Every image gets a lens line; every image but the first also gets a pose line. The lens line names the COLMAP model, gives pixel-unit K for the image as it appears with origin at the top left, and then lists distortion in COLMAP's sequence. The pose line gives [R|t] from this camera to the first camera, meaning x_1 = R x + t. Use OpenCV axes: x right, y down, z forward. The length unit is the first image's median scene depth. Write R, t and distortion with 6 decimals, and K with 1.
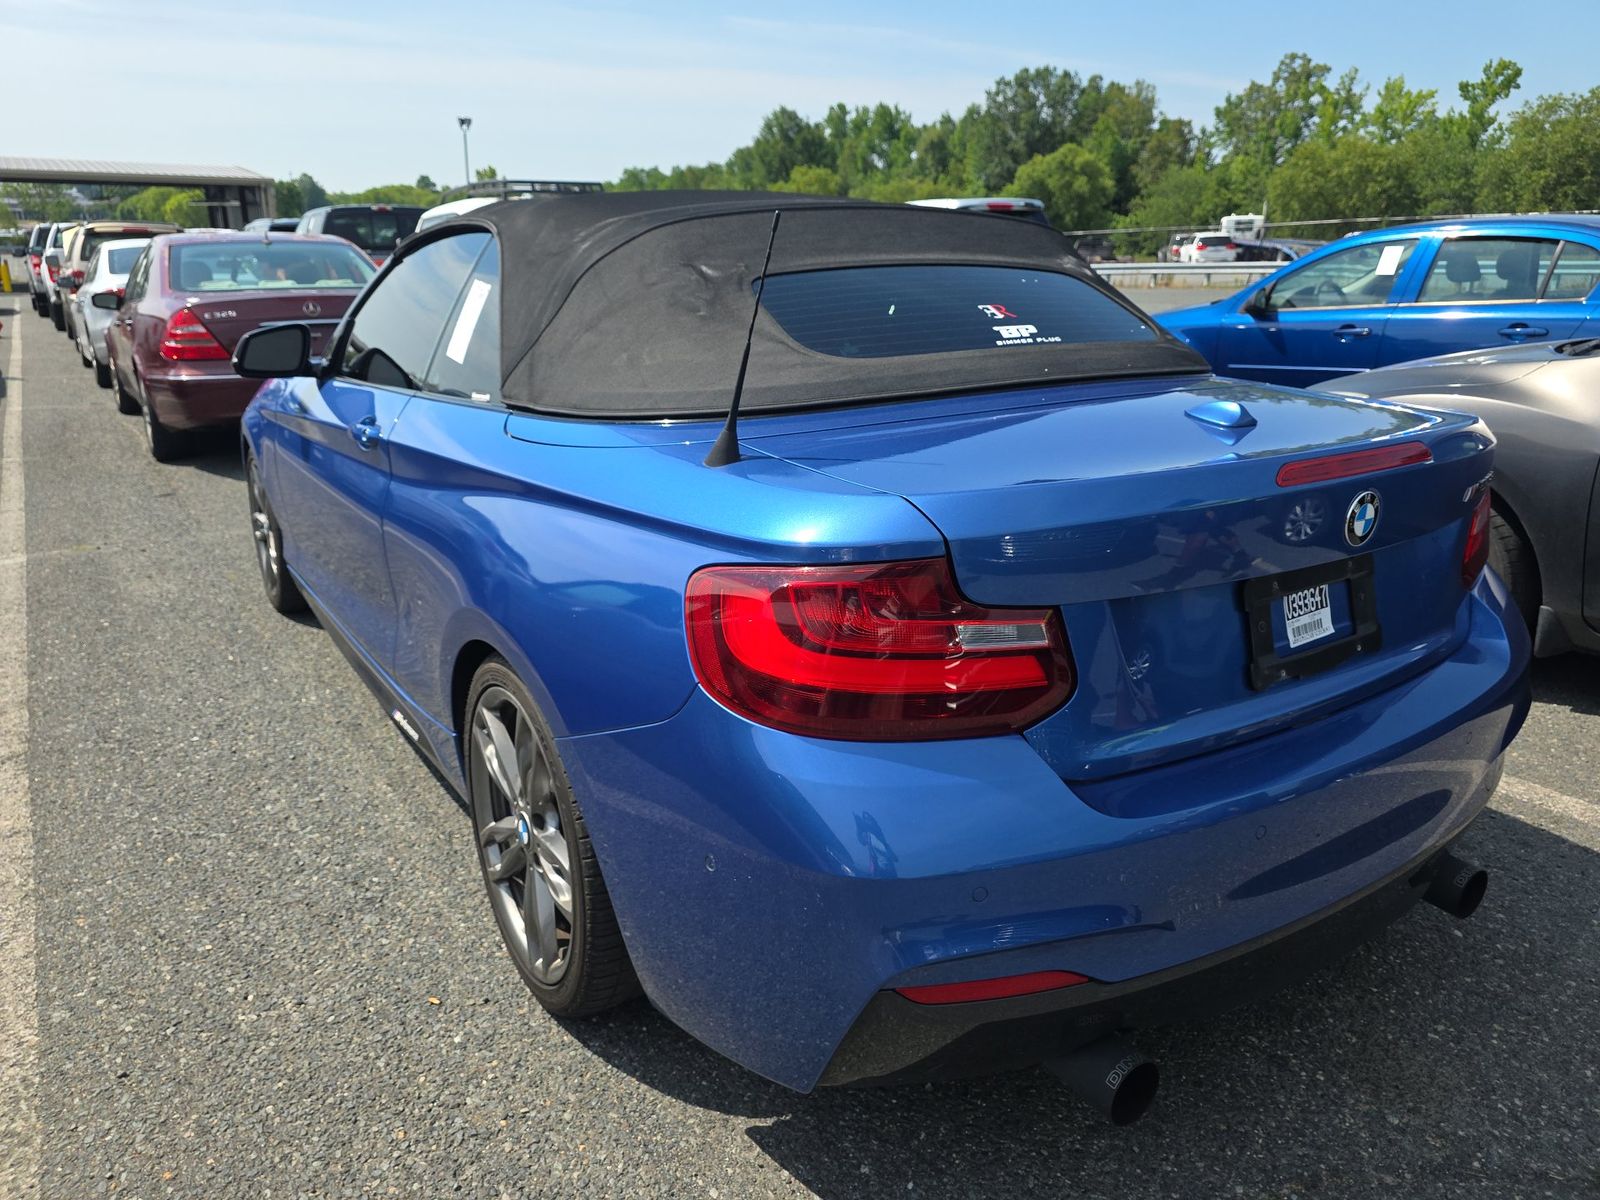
lens RADIAL K [[1047.9, 0, 812.8], [0, 1047.9, 571.5], [0, 0, 1]] dist [0.042853, -0.038510]
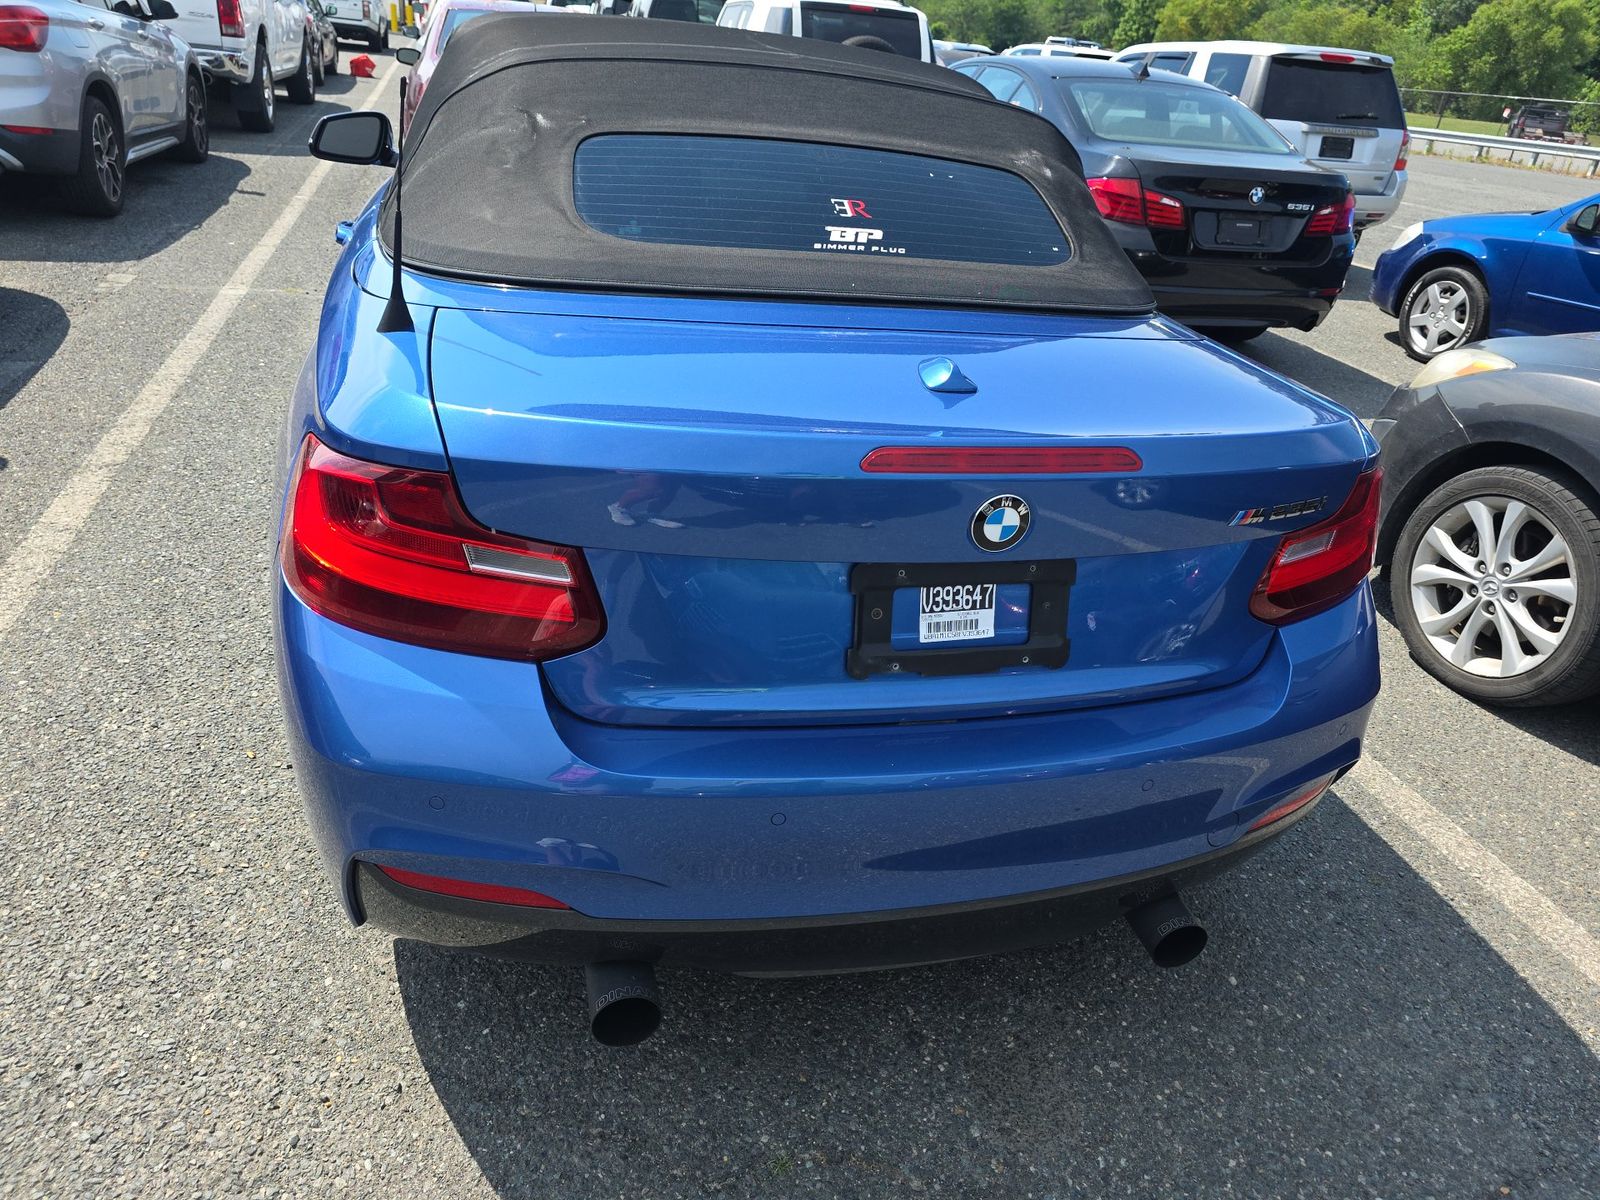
lens RADIAL K [[1047.9, 0, 812.8], [0, 1047.9, 571.5], [0, 0, 1]] dist [0.042853, -0.038510]
pose [[0.948104, 0.225603, -0.224057, 0.528046], [-0.188362, 0.966230, 0.175837, -0.123923], [0.256160, -0.124508, 0.958582, 0.103459]]
